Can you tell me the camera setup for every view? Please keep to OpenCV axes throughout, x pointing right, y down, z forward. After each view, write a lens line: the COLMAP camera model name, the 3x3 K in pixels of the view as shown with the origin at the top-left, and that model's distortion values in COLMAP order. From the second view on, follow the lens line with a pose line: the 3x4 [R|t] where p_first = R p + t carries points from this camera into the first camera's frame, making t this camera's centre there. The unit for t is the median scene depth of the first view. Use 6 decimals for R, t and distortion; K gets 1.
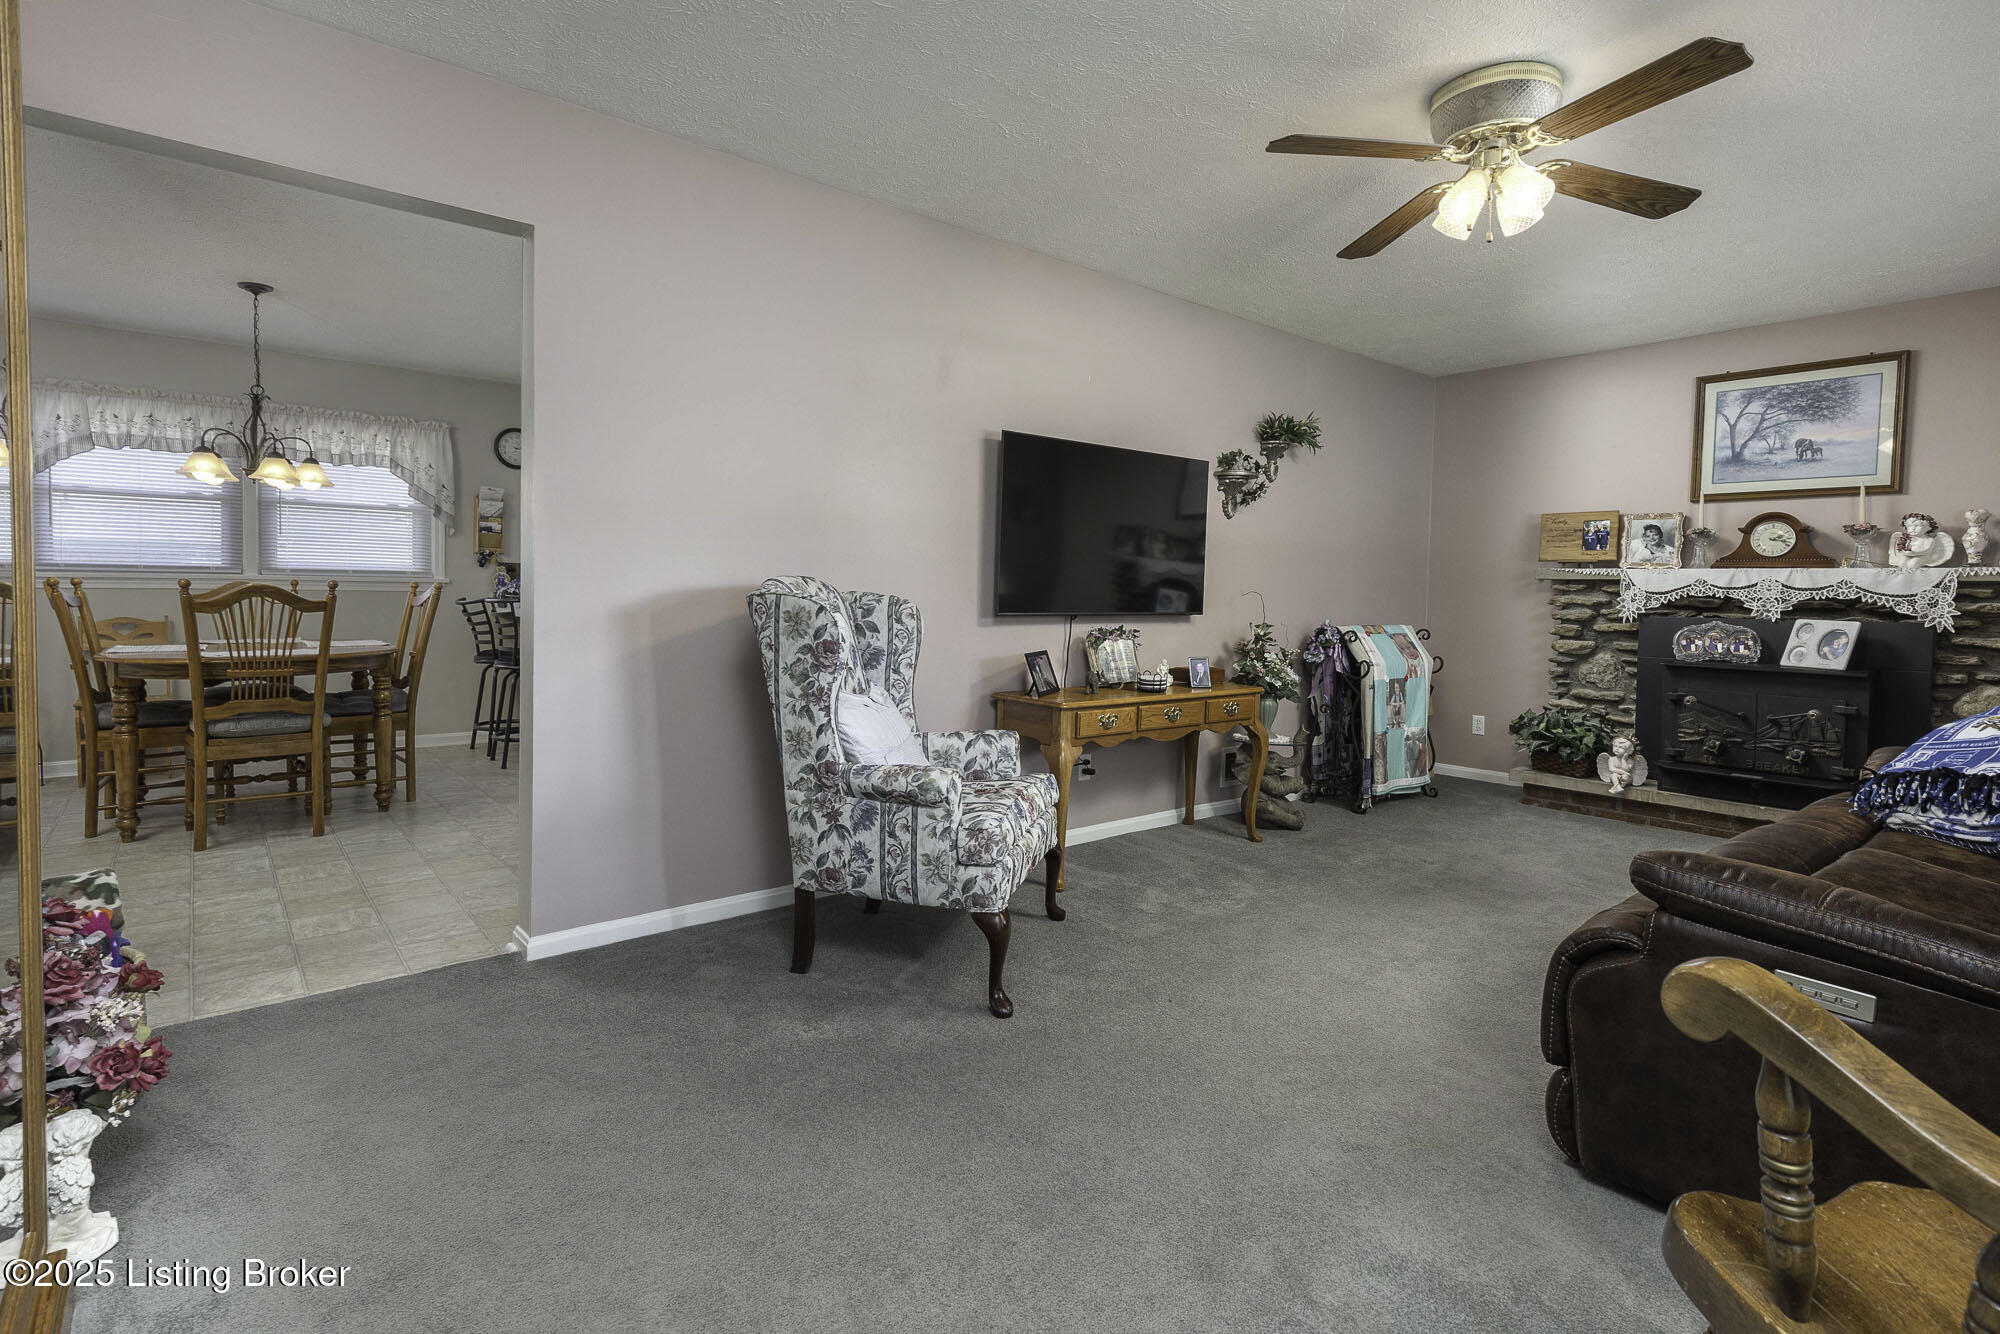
lens RADIAL K [[958.8, 0, 998.0], [0, 958.8, 580.3], [0, 0, 1]] dist [0.000855, -0.000370]
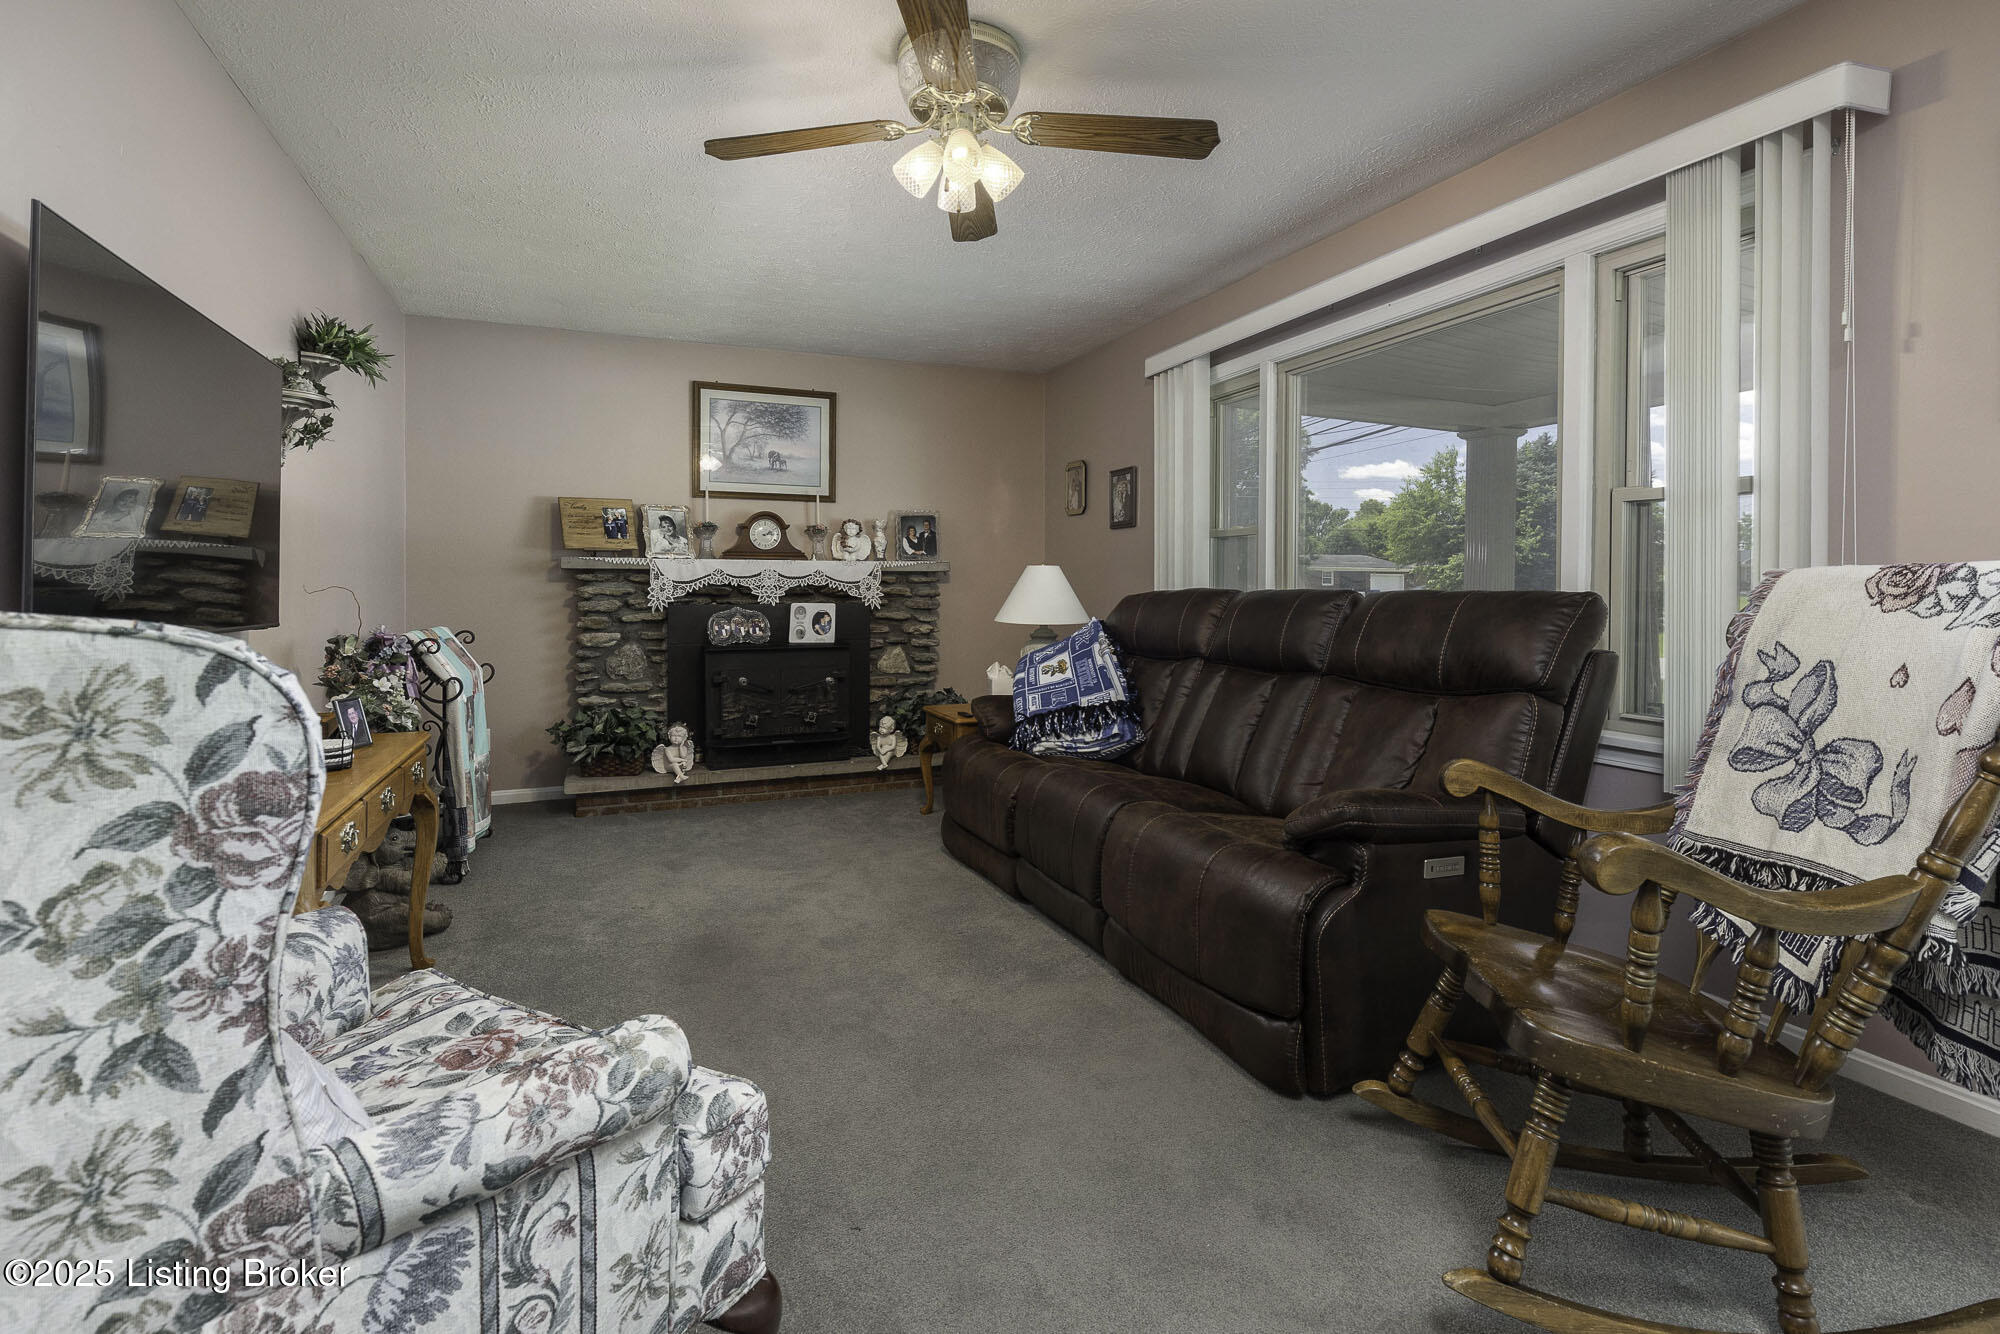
lens RADIAL K [[958.8, 0, 998.0], [0, 958.8, 580.3], [0, 0, 1]] dist [0.000855, -0.000370]
pose [[0.292799, -0.008918, 0.956132, -0.222779], [-0.001067, 0.999953, 0.009654, 0.000783], [-0.956173, -0.003846, 0.292776, 0.404184]]
